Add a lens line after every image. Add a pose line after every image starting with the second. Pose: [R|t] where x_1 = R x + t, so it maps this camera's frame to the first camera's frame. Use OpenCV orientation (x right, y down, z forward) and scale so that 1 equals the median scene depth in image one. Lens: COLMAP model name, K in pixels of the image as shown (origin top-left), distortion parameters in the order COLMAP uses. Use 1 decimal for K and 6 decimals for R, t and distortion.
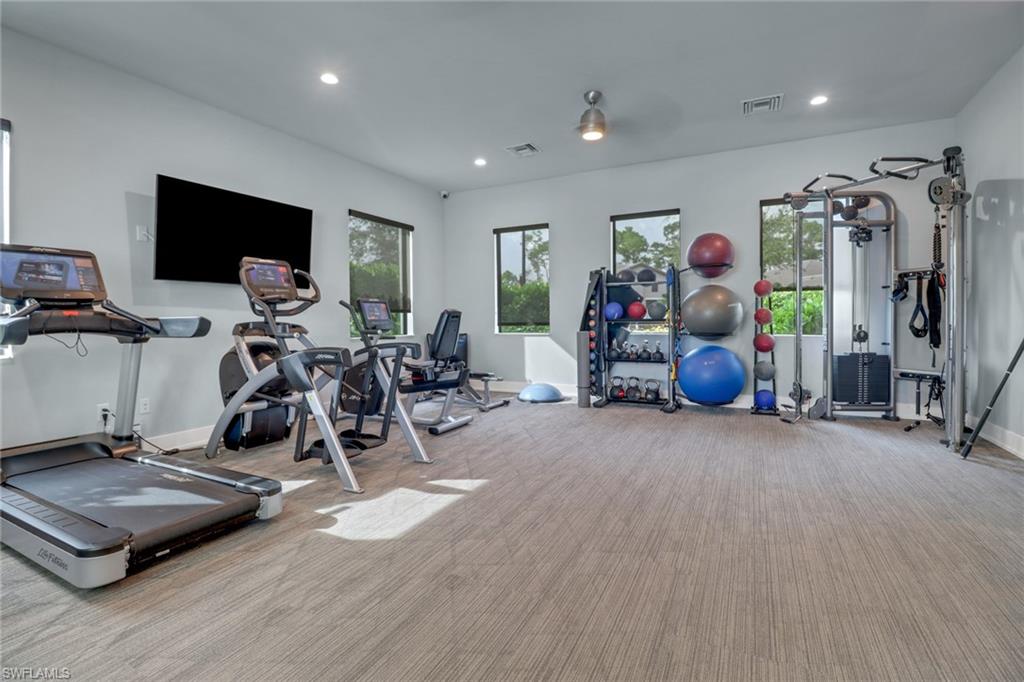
lens RADIAL K [[494.1, 0, 510.1], [0, 494.1, 319.1], [0, 0, 1]] dist [-0.000846, -0.013038]
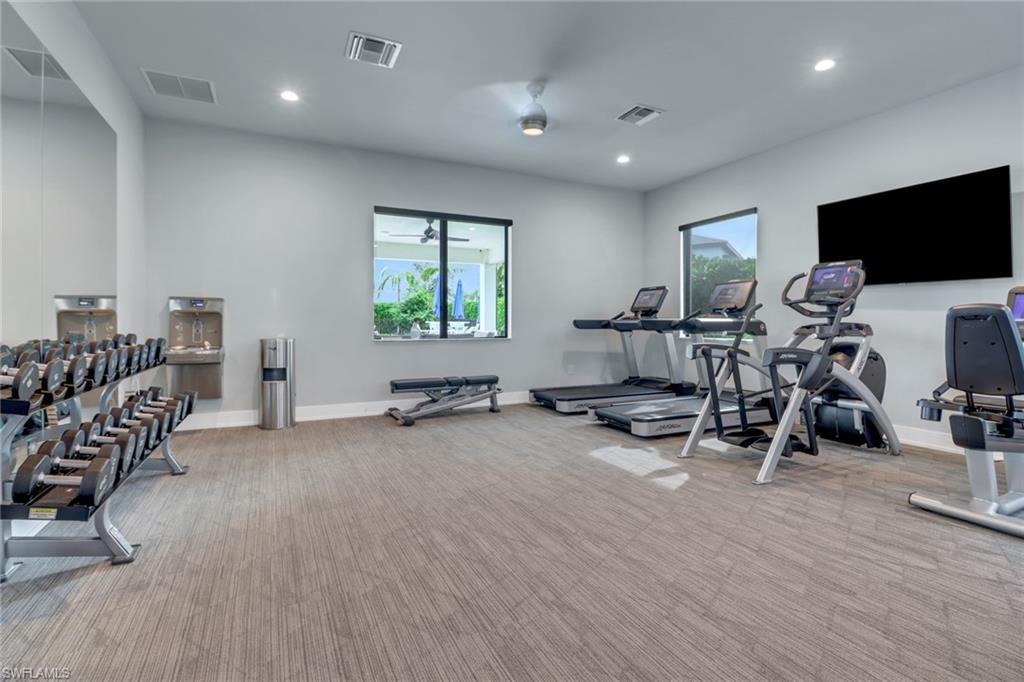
lens RADIAL K [[494.1, 0, 510.1], [0, 494.1, 319.1], [0, 0, 1]] dist [-0.000846, -0.013038]
pose [[-0.615974, 0.006396, -0.787740, 0.977860], [0.002935, 0.999979, 0.005824, -0.014227], [0.787761, 0.001275, -0.615980, 1.452451]]
